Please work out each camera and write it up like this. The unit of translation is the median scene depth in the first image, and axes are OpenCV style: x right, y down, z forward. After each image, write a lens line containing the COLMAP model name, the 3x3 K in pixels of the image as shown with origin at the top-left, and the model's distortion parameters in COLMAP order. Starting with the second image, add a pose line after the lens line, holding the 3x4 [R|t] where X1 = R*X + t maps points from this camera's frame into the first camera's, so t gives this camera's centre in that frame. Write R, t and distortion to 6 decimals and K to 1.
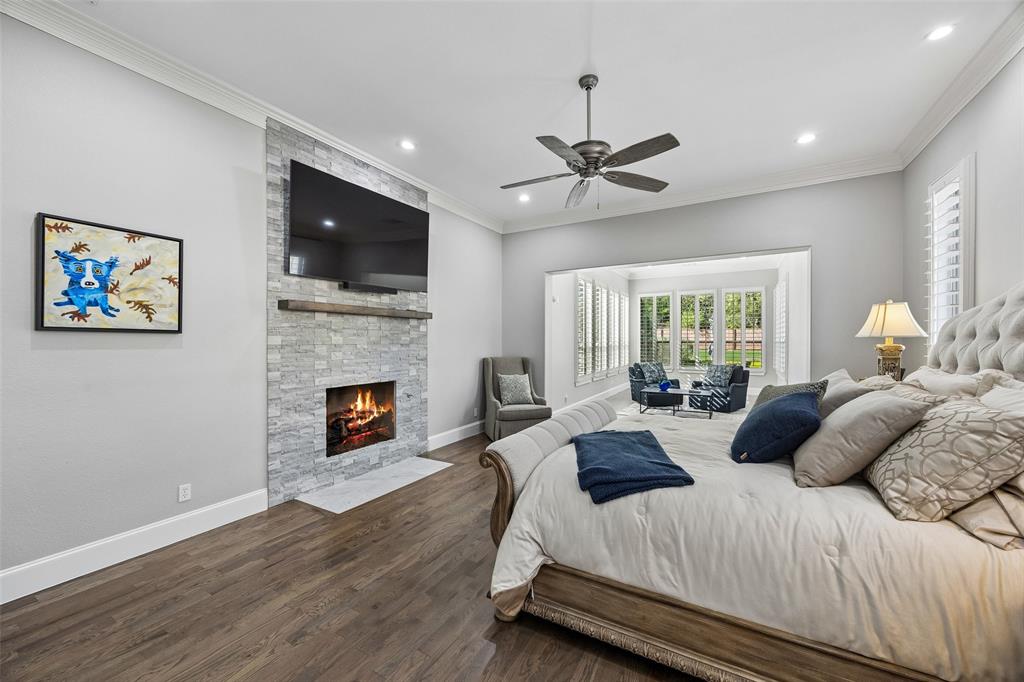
lens RADIAL K [[390.5, 0, 508.4], [0, 390.5, 341.5], [0, 0, 1]] dist [-0.003873, 0.000043]
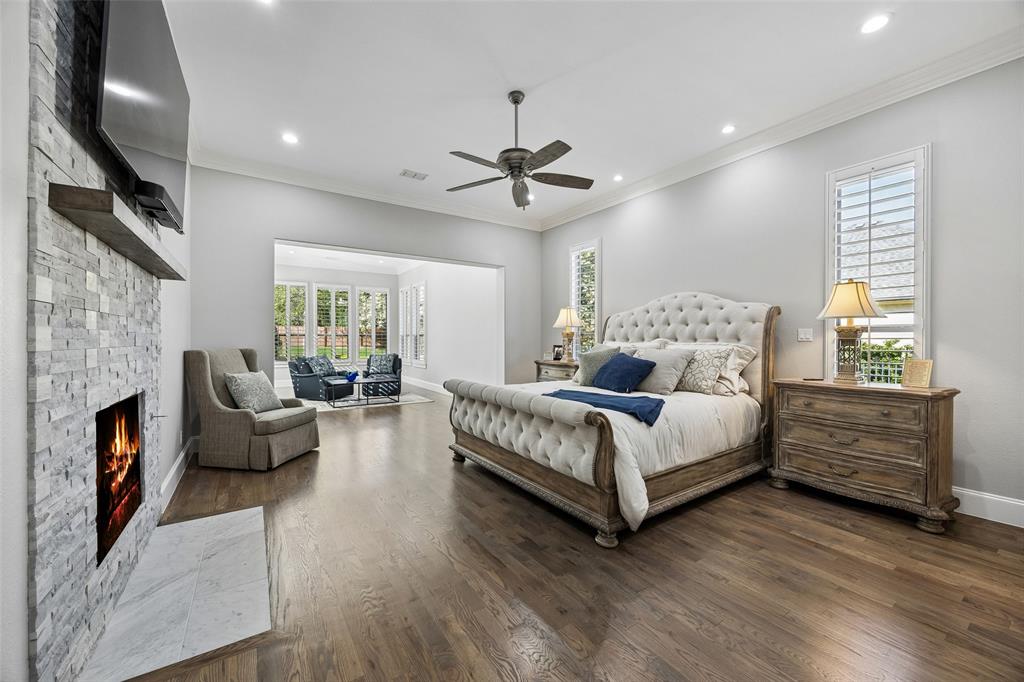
lens RADIAL K [[390.5, 0, 508.3], [0, 390.5, 339.9], [0, 0, 1]] dist [-0.003873, 0.000043]
pose [[0.439759, -0.000893, 0.898115, -0.312241], [0.001504, 0.999999, 0.000258, 0.019140], [-0.898114, 0.001238, 0.439760, 0.192322]]
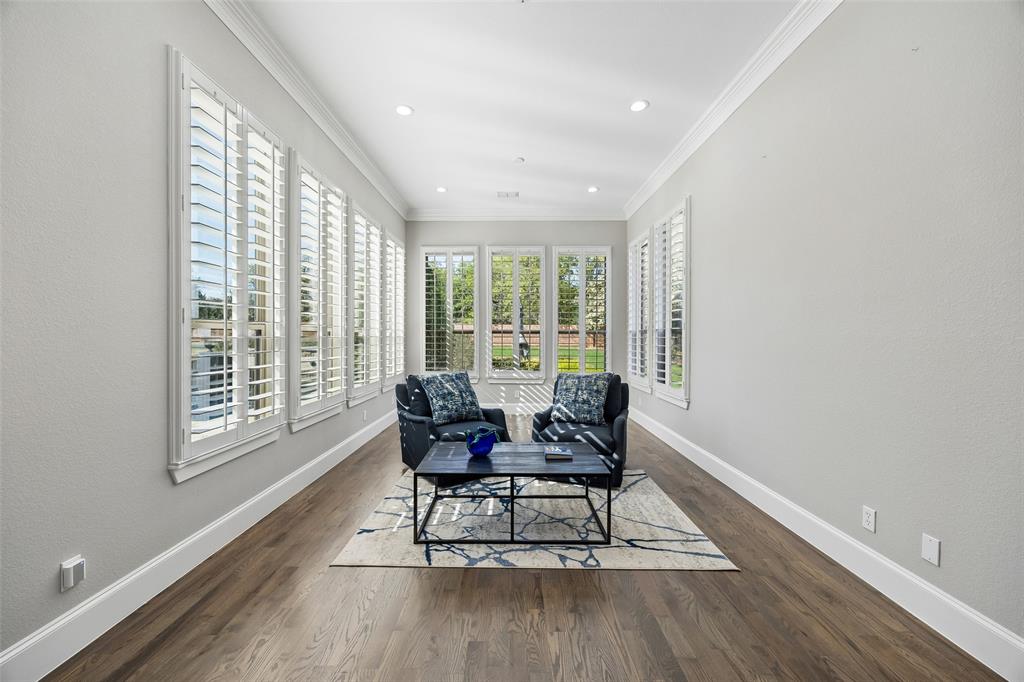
lens RADIAL K [[390.5, 0, 516.0], [0, 390.5, 340.9], [0, 0, 1]] dist [-0.003873, 0.000043]
pose [[0.856810, -0.000409, 0.515633, 0.232676], [-0.002540, 0.999984, 0.005014, 0.016235], [-0.515627, -0.005606, 0.856795, 0.653326]]
